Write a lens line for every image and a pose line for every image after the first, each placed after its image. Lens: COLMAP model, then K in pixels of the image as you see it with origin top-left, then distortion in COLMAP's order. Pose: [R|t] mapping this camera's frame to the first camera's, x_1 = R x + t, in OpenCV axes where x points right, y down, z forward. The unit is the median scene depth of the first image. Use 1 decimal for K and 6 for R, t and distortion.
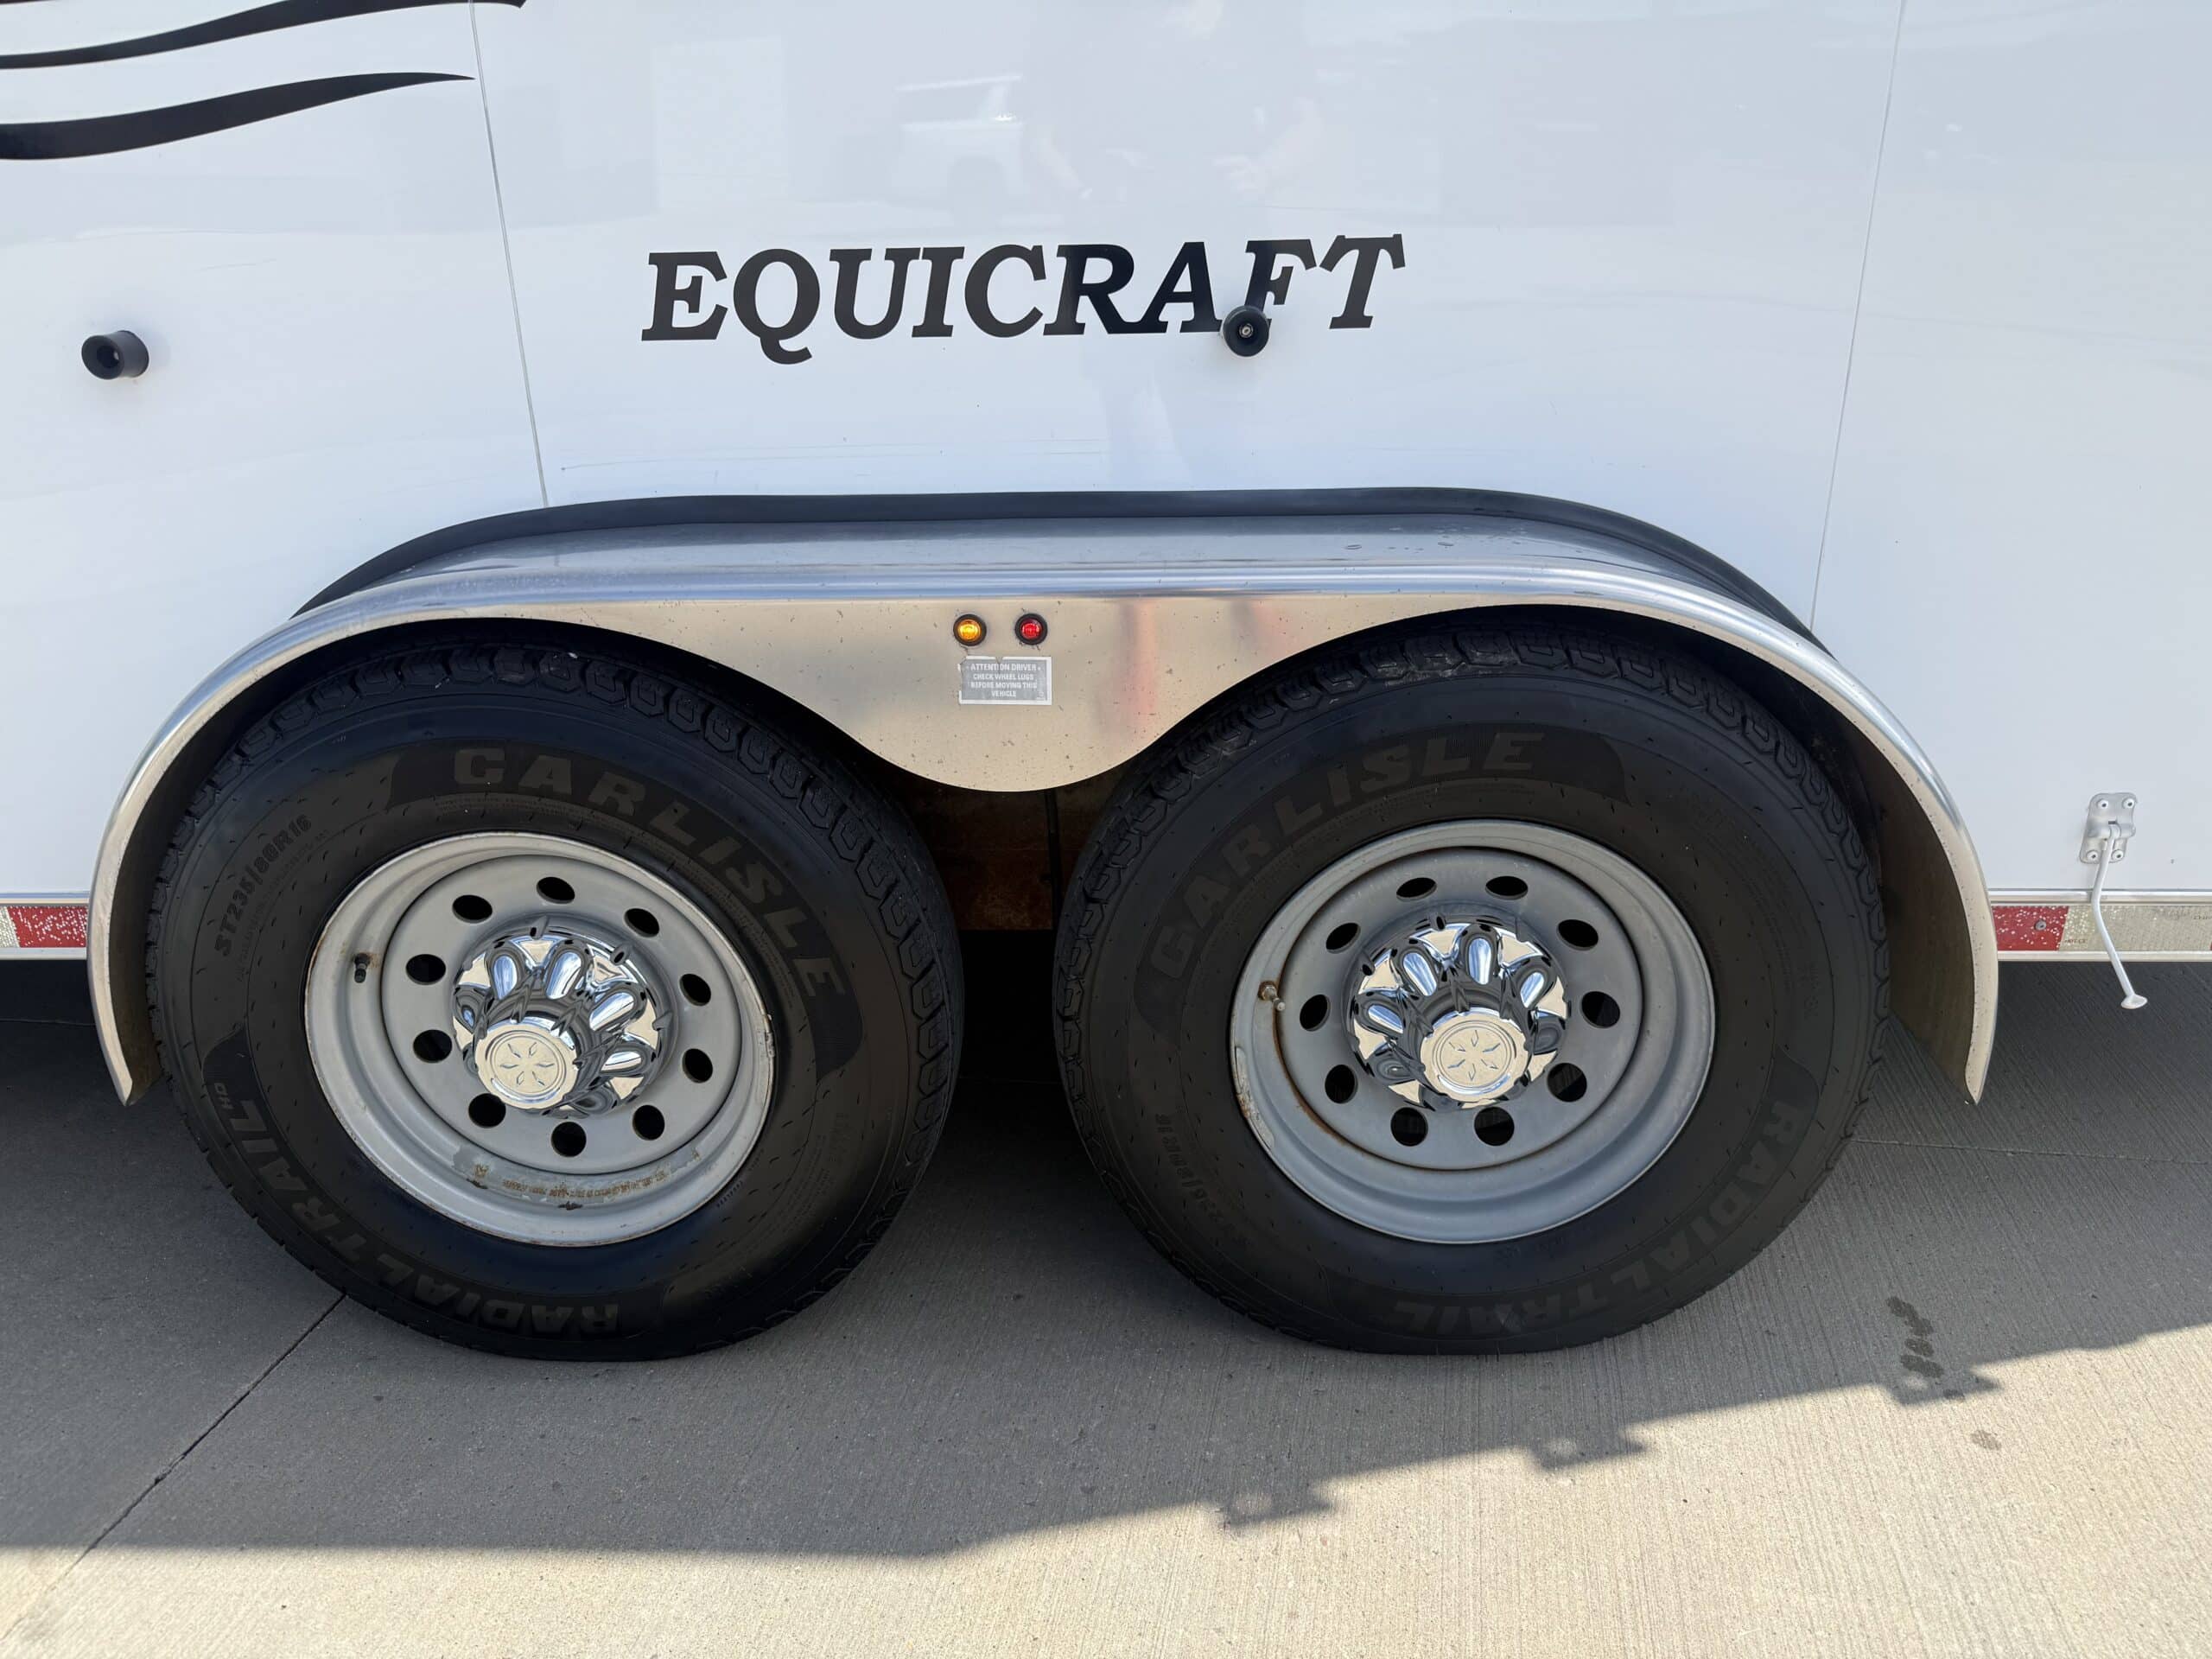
lens RADIAL K [[1597.3, 0, 1106.5], [0, 1597.3, 829.5], [0, 0, 1]] dist [0.001536, 0.001013]
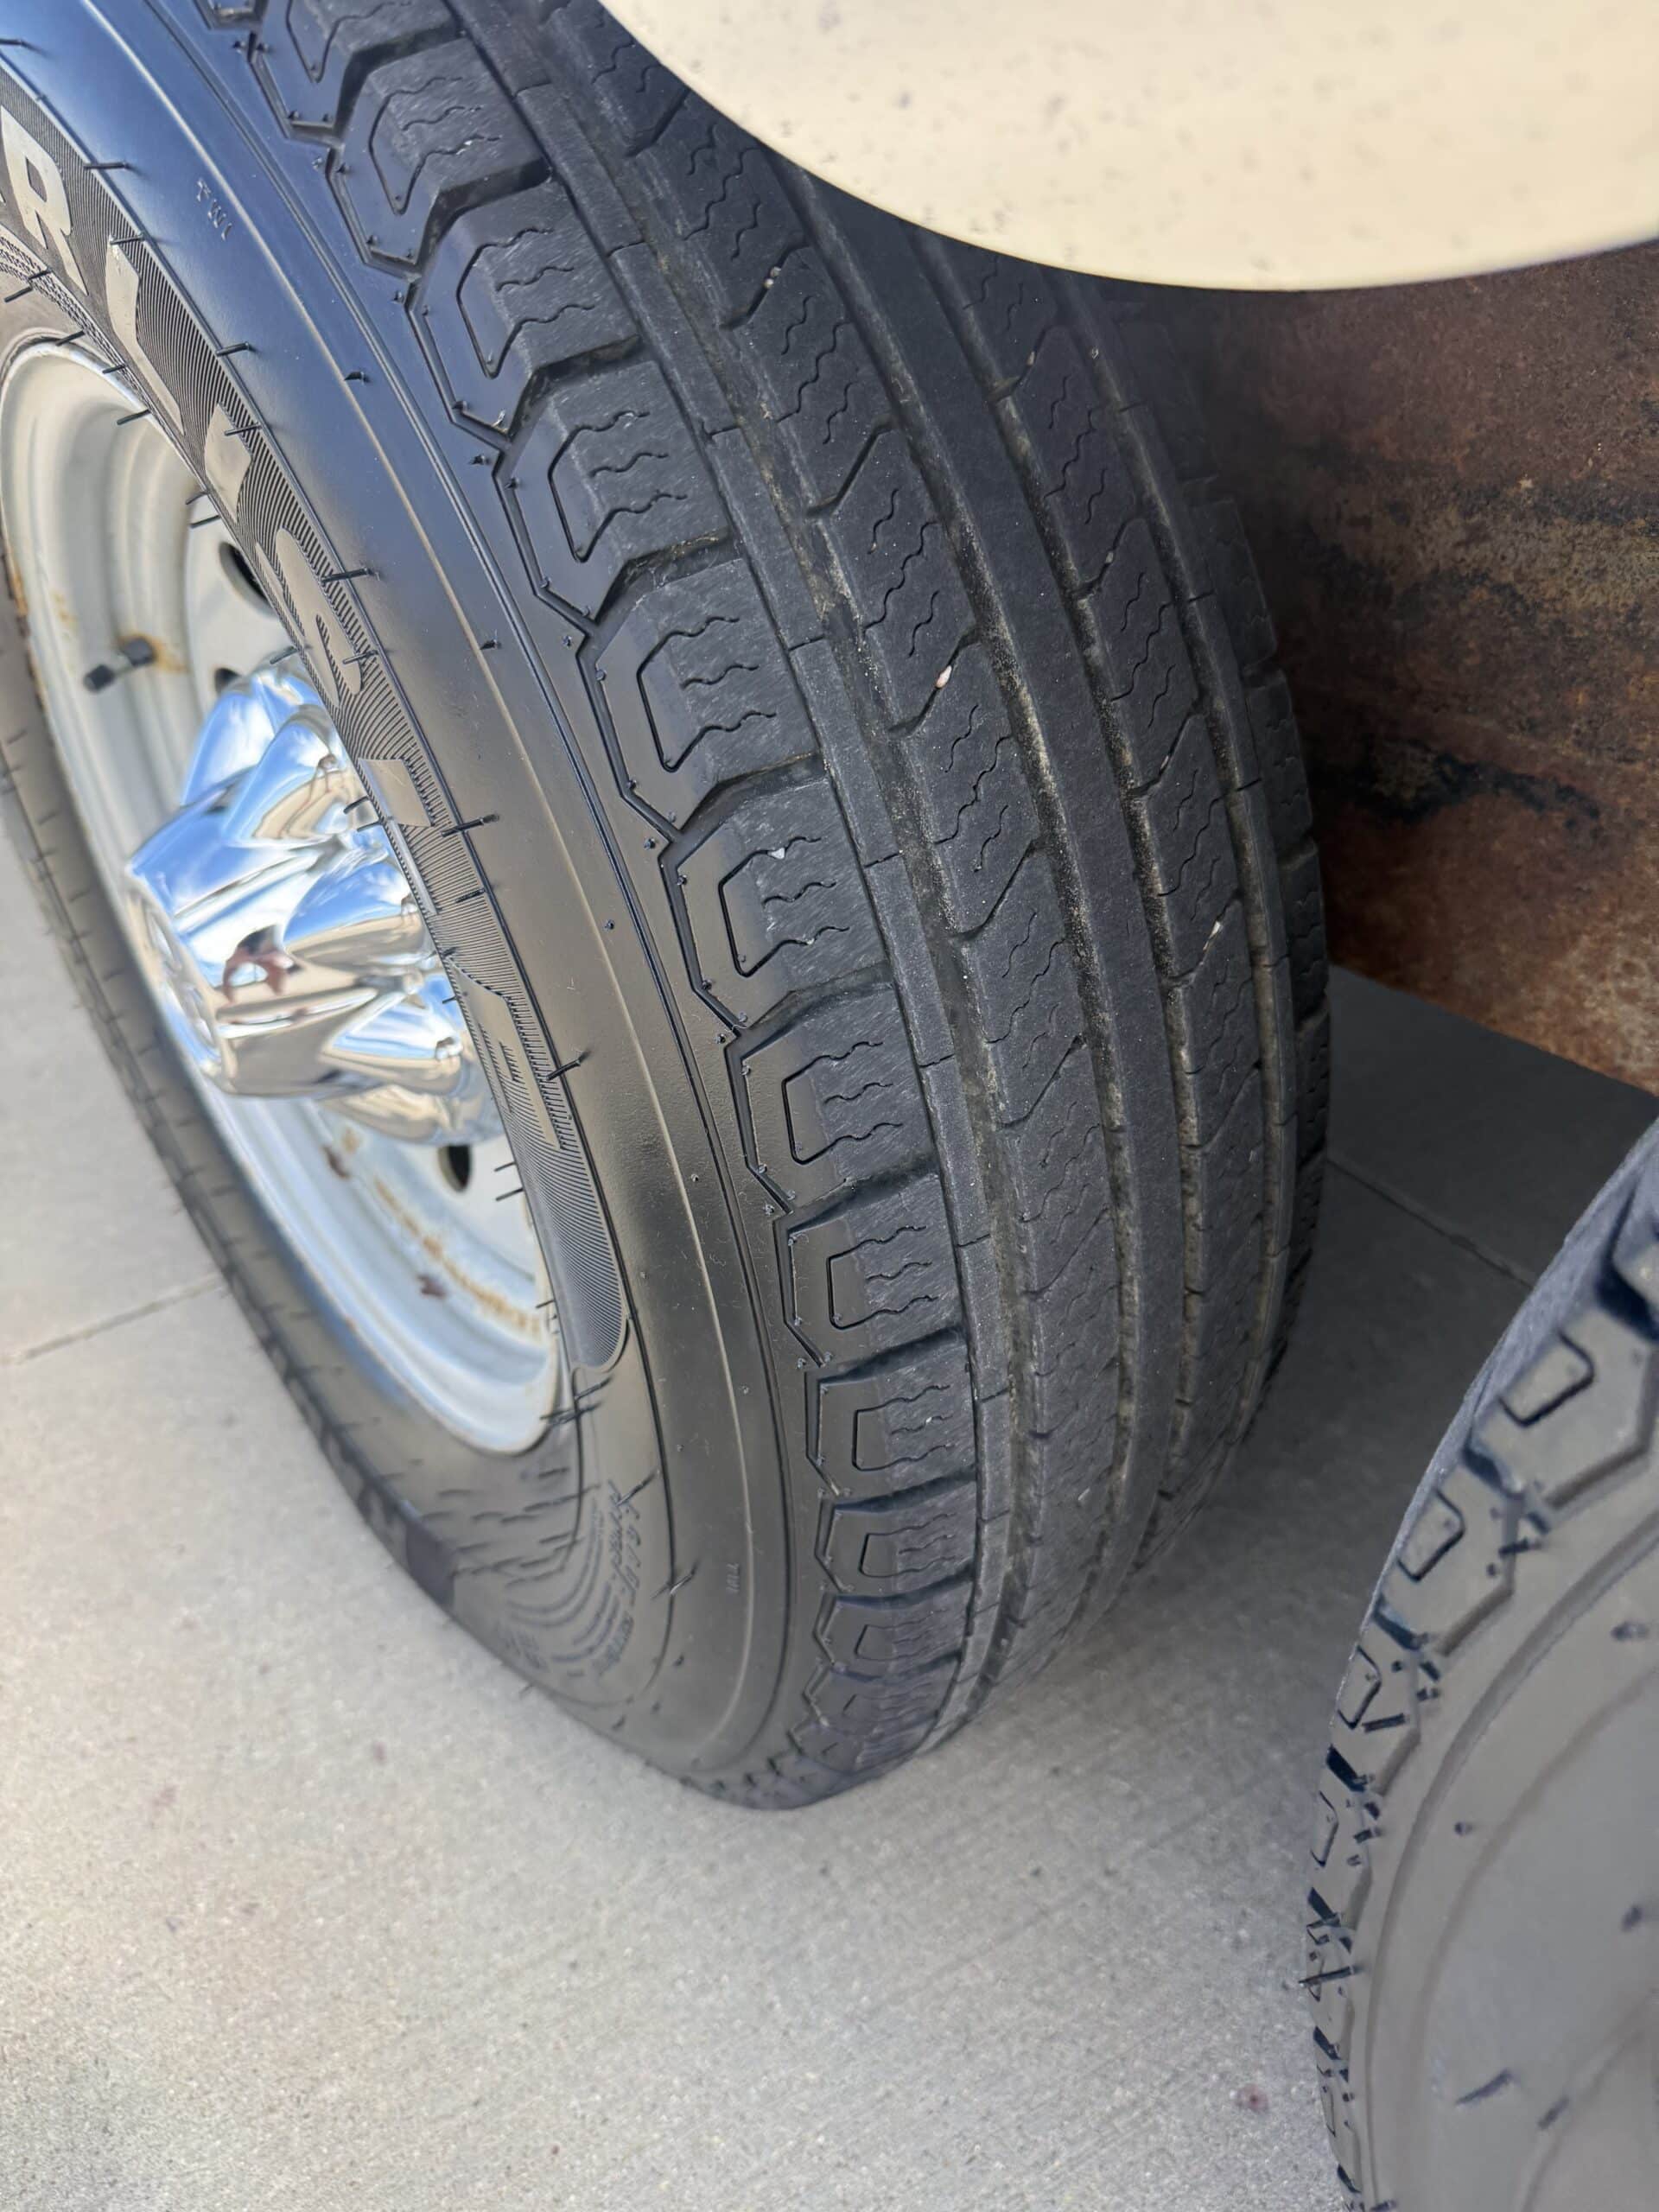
lens RADIAL K [[1597.3, 0, 832.5], [0, 1597.3, 1113.6], [0, 0, 1]] dist [0.001536, 0.001013]
pose [[0.647516, 0.399400, -0.649001, 0.025822], [-0.202088, 0.911155, 0.359105, -0.002835], [0.734767, -0.101371, 0.670702, 0.803461]]
